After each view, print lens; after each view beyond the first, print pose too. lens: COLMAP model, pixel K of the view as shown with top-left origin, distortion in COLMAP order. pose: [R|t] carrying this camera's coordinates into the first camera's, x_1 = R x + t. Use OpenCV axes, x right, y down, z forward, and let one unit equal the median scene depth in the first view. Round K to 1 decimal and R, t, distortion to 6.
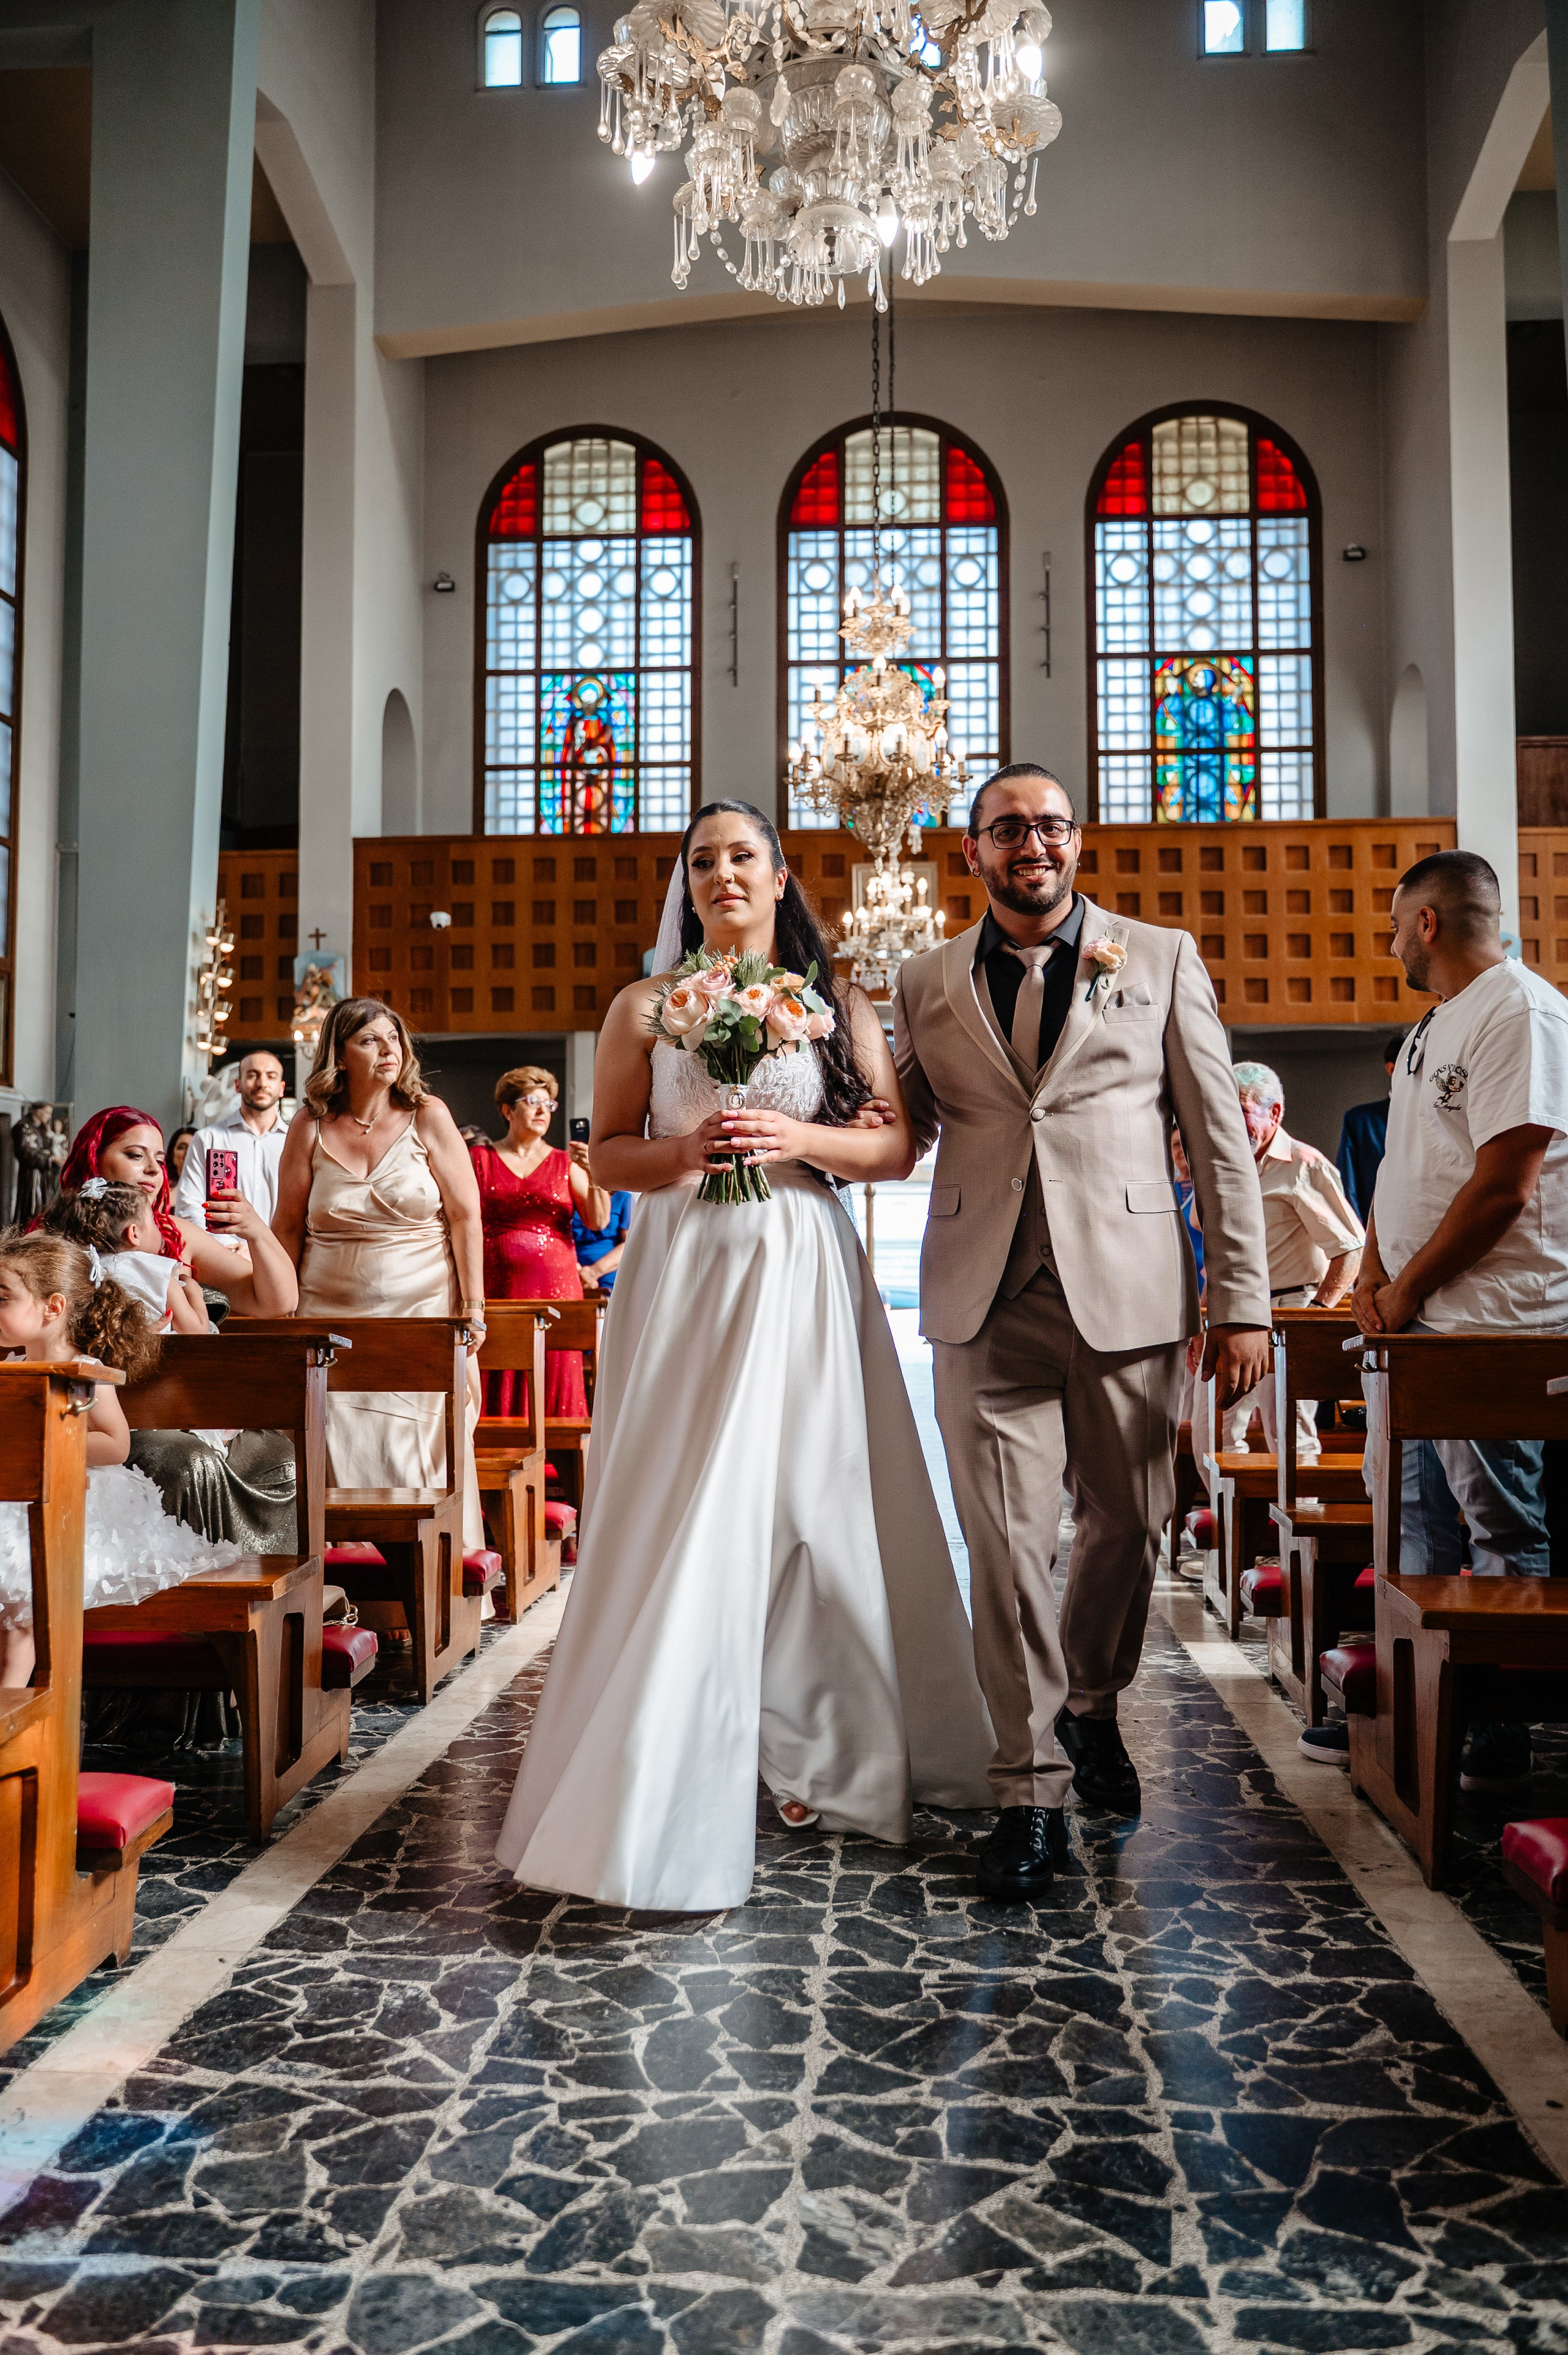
lens RADIAL K [[1877.4, 0, 772.1], [0, 1877.4, 1177.3], [0, 0, 1]] dist [-0.013953, 0.006205]
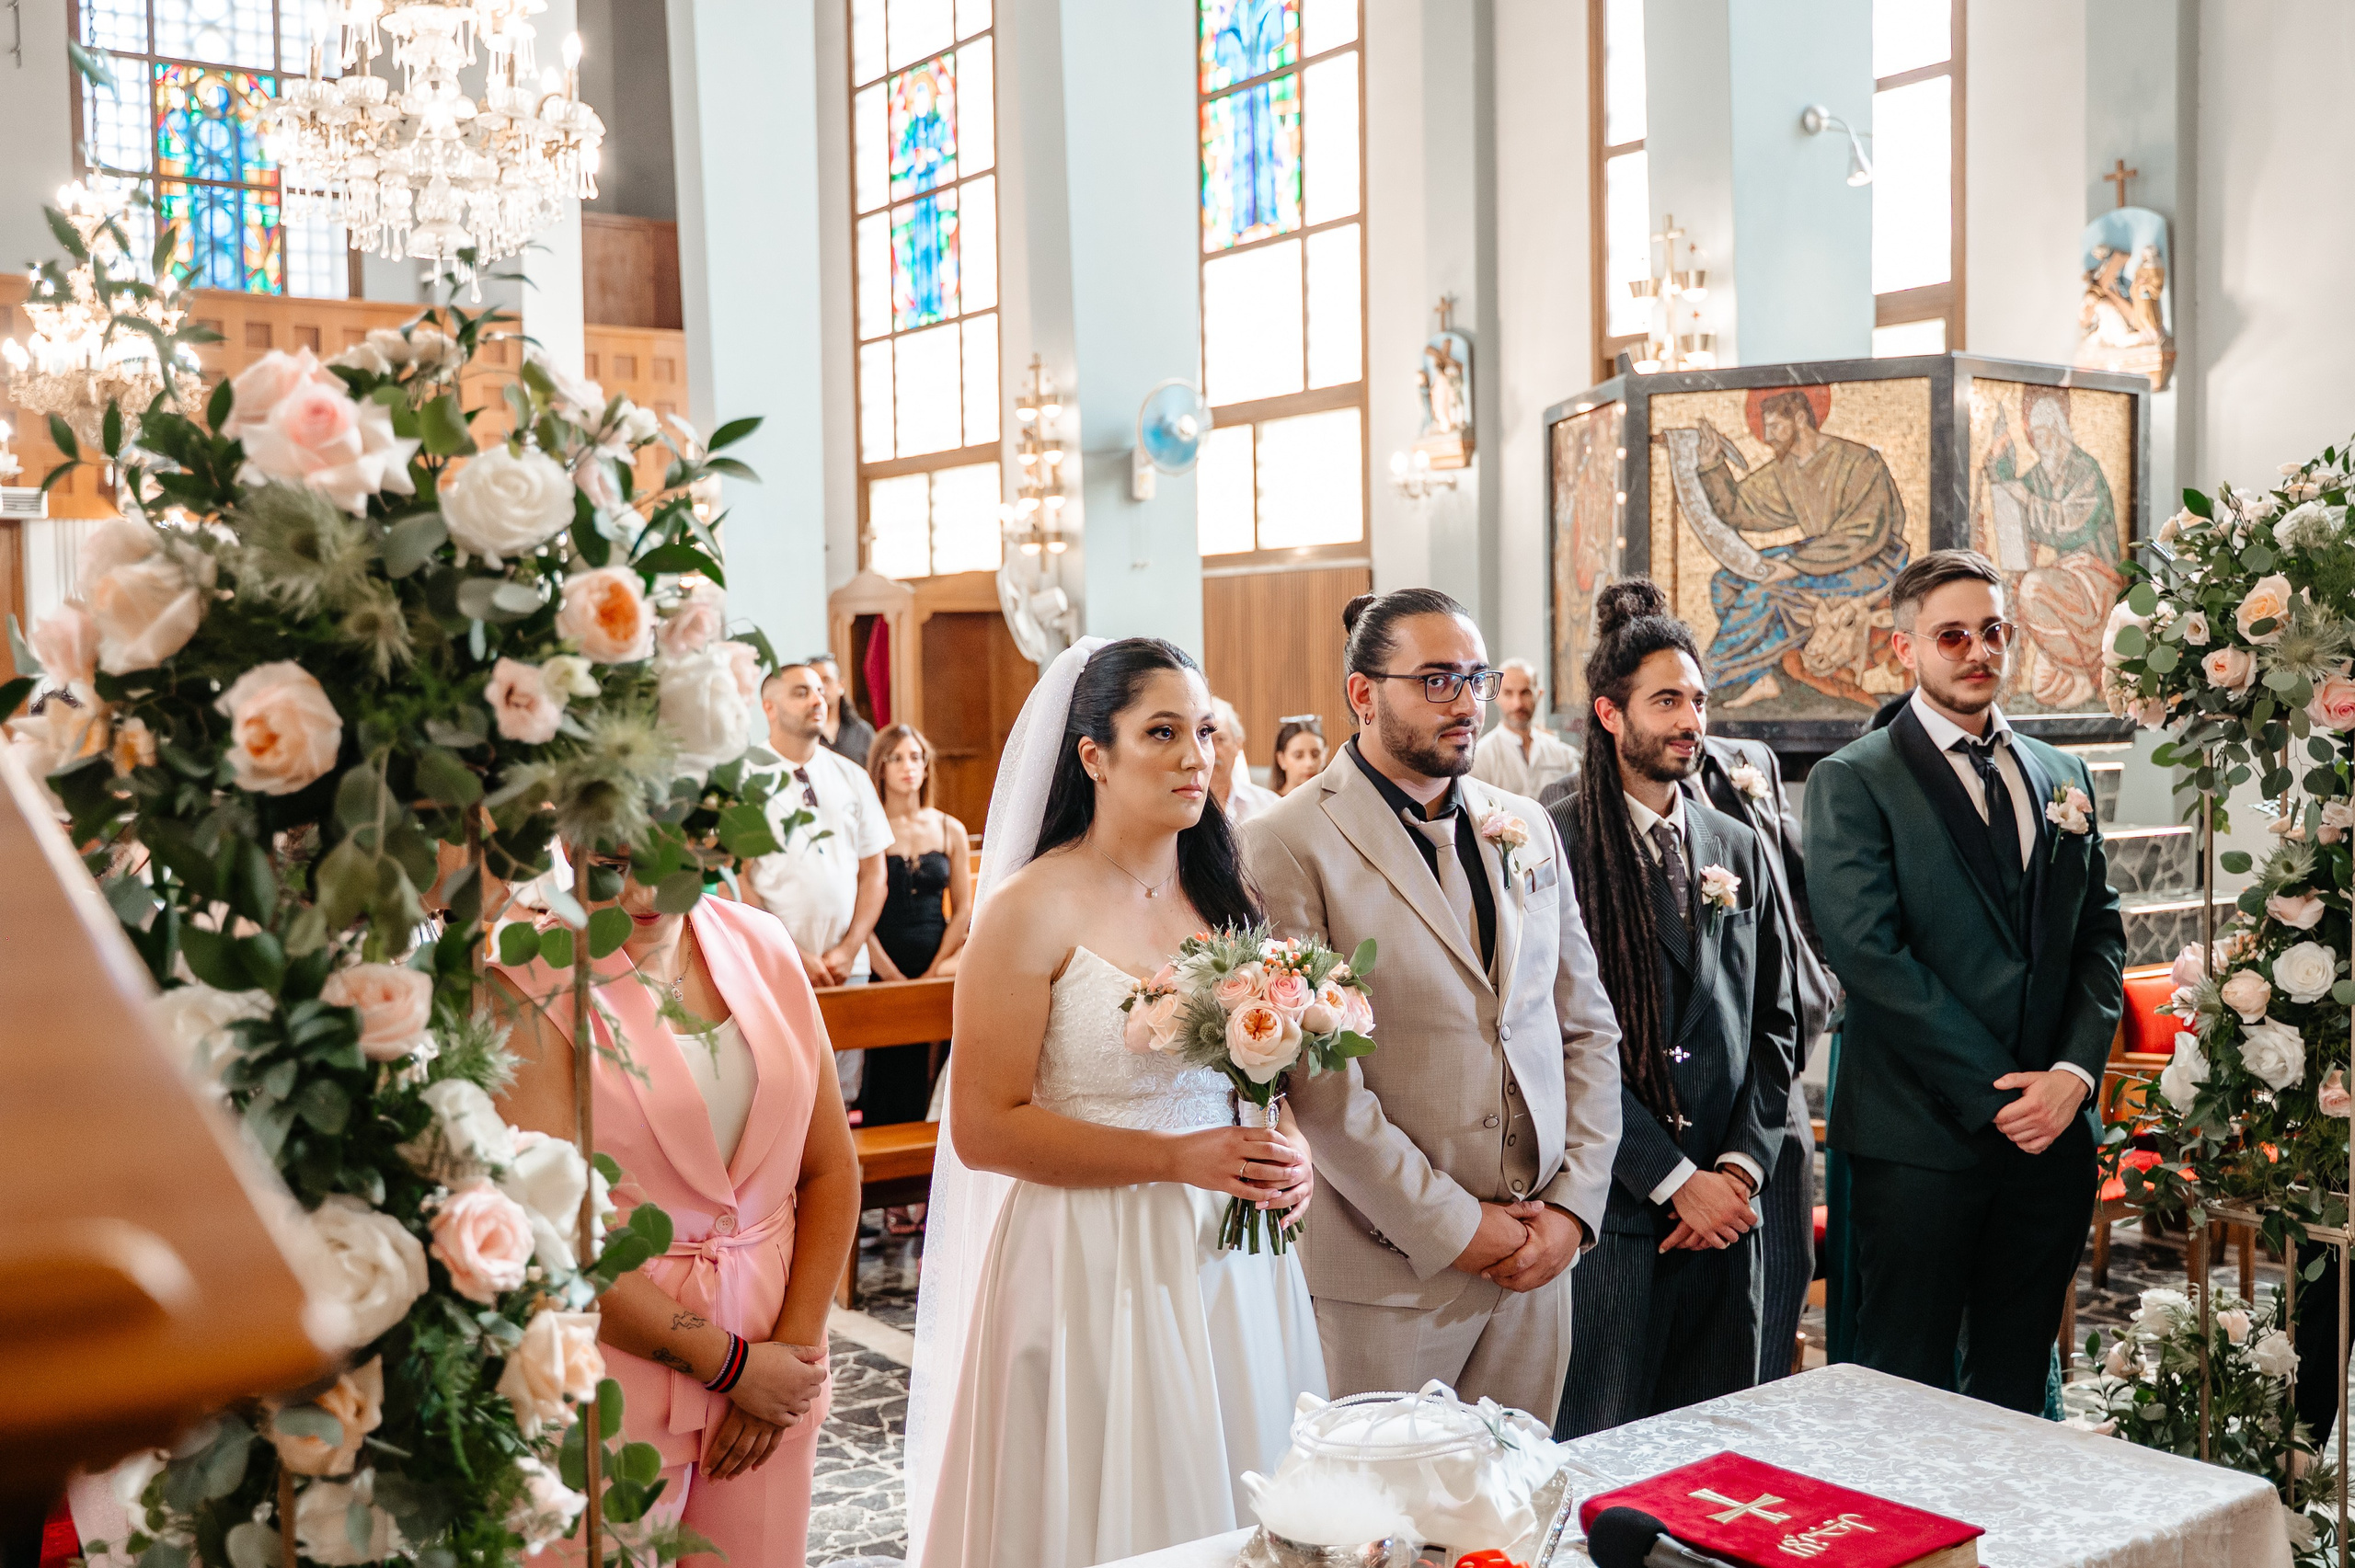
lens RADIAL K [[2412.0, 0, 1184.9], [0, 2412.0, 784.9], [0, 0, 1]] dist [-0.005518, 0.020687]
pose [[0.775187, -0.037101, 0.630641, -0.131571], [-0.016843, 0.996705, 0.079339, -0.048007], [-0.631507, -0.072124, 0.772009, -0.147717]]
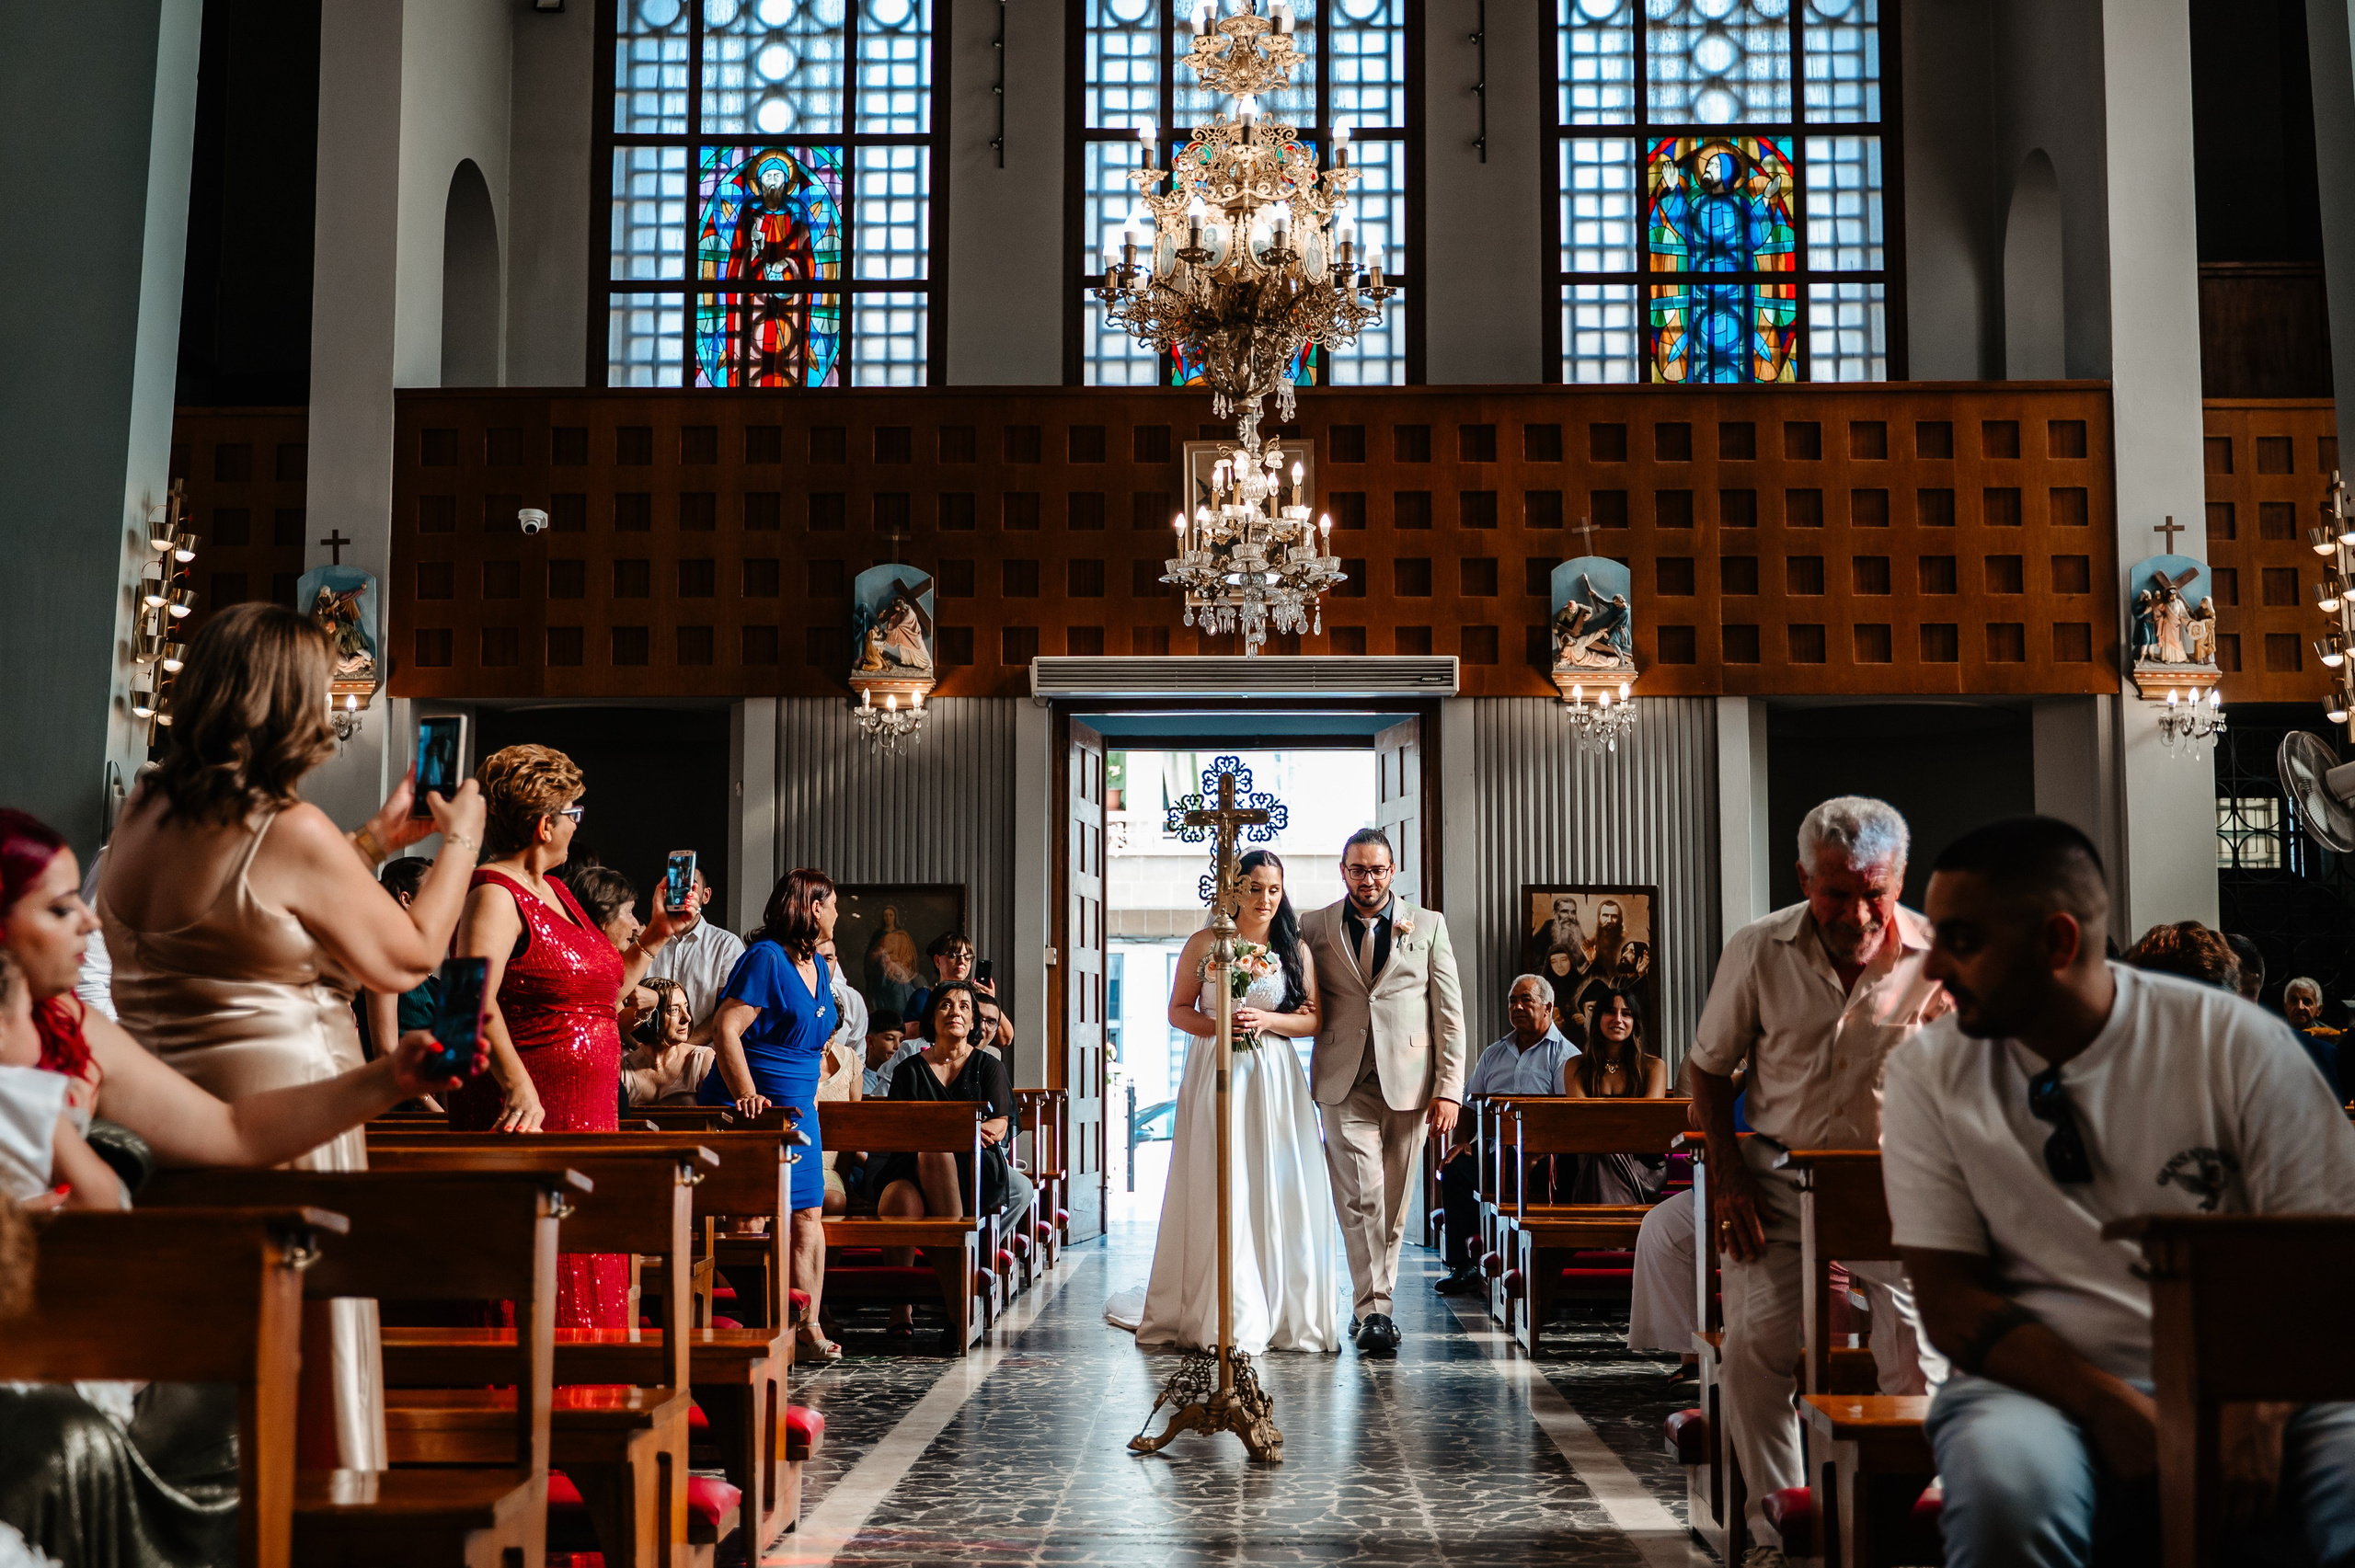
lens RADIAL K [[2860.2, 0, 1182.5], [0, 2860.2, 775.7], [0, 0, 1]] dist [0.008798, 0.018058]
pose [[0.998784, 0.007804, 0.048677, -0.003610], [-0.005196, 0.998556, -0.053472, -0.000196], [-0.049024, 0.053154, 0.997382, 0.025586]]
